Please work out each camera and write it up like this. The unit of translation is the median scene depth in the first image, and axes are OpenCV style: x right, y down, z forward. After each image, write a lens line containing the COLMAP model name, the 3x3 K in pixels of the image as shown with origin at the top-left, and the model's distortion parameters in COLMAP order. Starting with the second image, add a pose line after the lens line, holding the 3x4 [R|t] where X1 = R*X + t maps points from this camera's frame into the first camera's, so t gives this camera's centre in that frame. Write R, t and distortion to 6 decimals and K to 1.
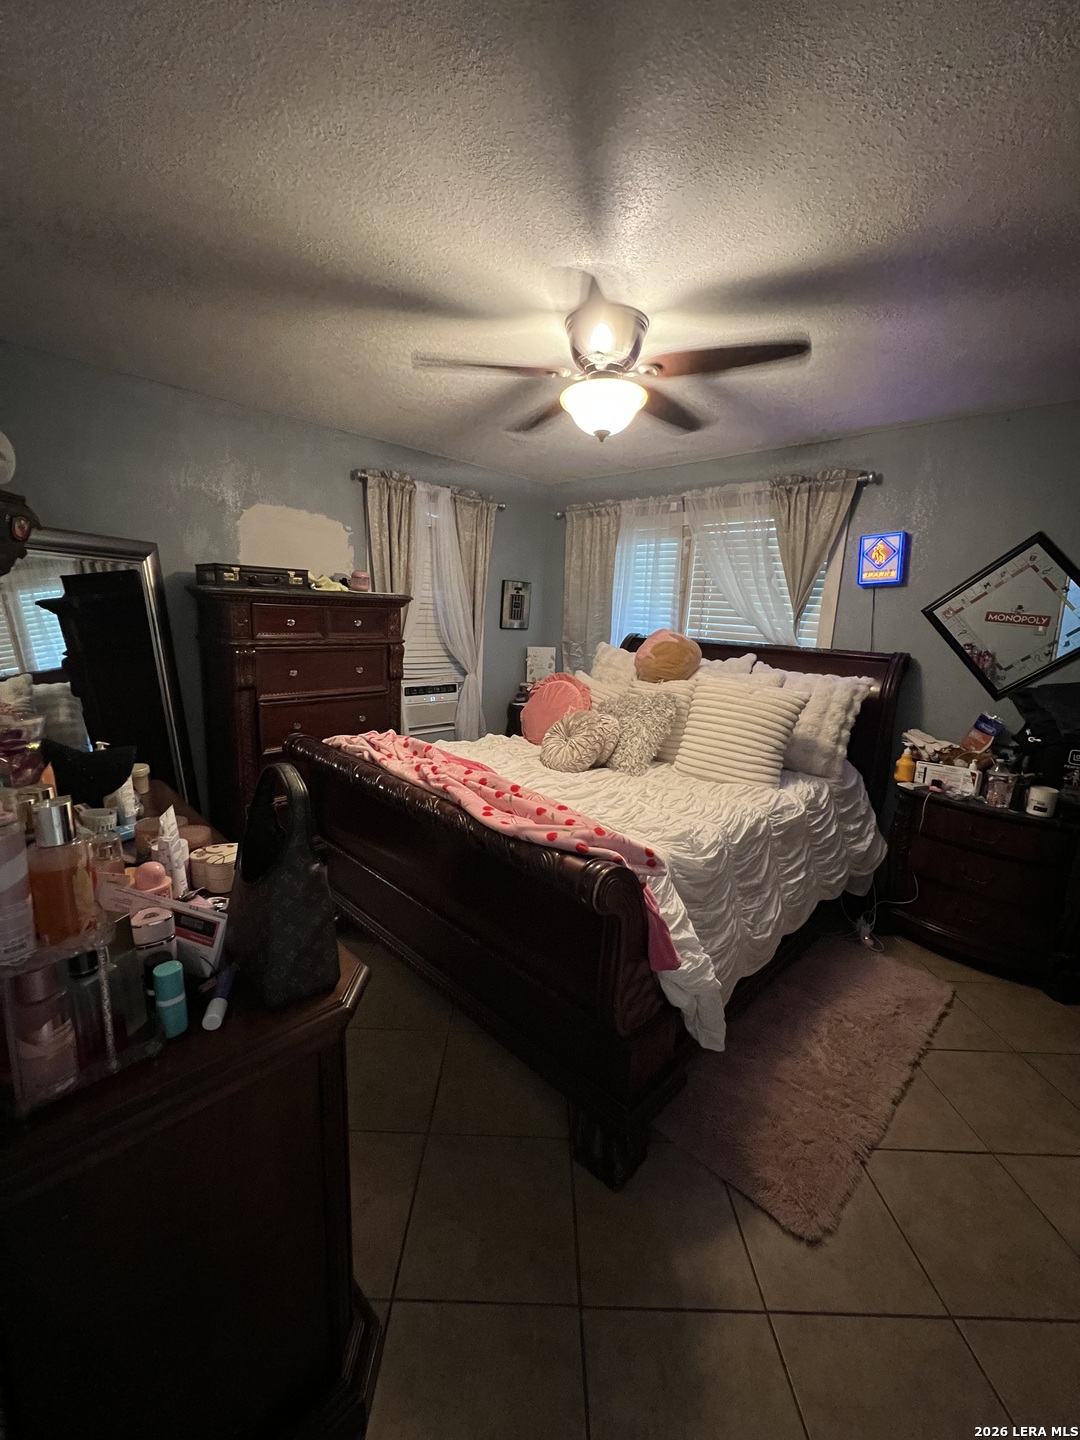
lens RADIAL K [[578.8, 0, 540.0], [0, 578.8, 720.0], [0, 0, 1]] dist [0.000303, 0.000192]
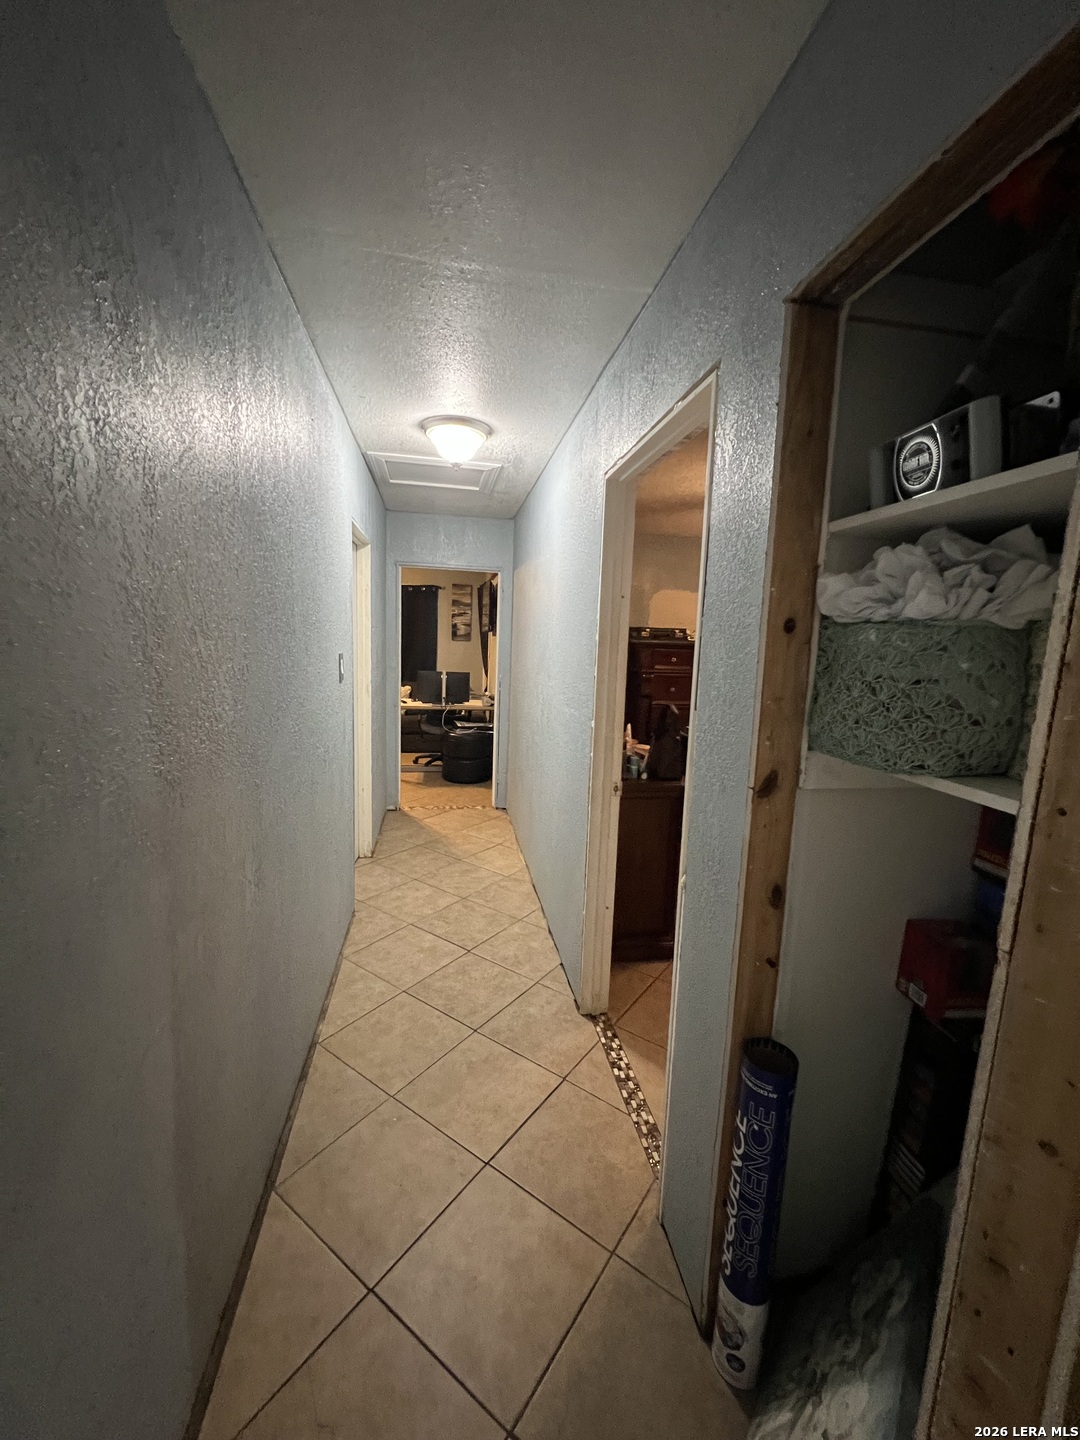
lens RADIAL K [[578.1, 0, 540.0], [0, 578.1, 720.0], [0, 0, 1]] dist [-0.001038, 0.000009]
pose [[0.811196, 0.081371, -0.579086, 0.264220], [-0.106702, 0.994243, -0.009762, 0.070515], [0.574958, 0.069708, 0.815208, -0.636188]]
